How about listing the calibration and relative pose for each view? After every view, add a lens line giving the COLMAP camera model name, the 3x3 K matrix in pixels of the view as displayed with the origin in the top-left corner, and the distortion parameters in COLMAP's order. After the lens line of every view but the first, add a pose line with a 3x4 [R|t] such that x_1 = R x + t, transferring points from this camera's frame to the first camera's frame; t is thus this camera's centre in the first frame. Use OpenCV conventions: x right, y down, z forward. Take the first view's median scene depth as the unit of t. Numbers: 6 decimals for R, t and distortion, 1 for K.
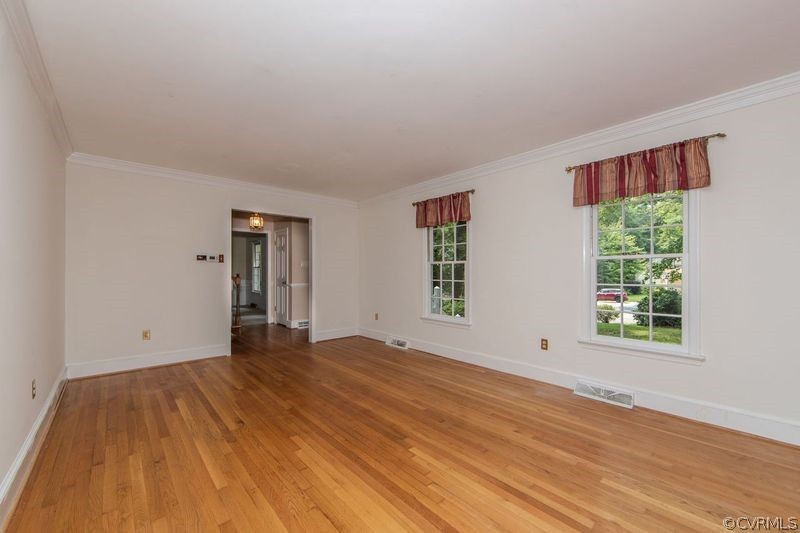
lens RADIAL K [[325.8, 0, 393.5], [0, 325.8, 269.8], [0, 0, 1]] dist [0.000918, -0.000061]
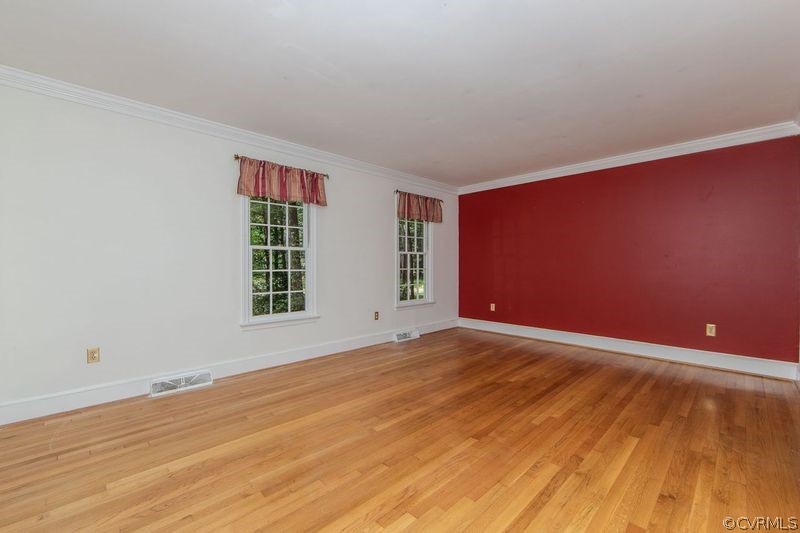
lens RADIAL K [[325.8, 0, 393.5], [0, 325.8, 269.8], [0, 0, 1]] dist [0.000918, -0.000061]
pose [[-0.040128, -0.026393, 0.998846, -0.712726], [-0.017216, 0.999521, 0.025720, 0.005462], [-0.999046, -0.016164, -0.040563, 0.817154]]
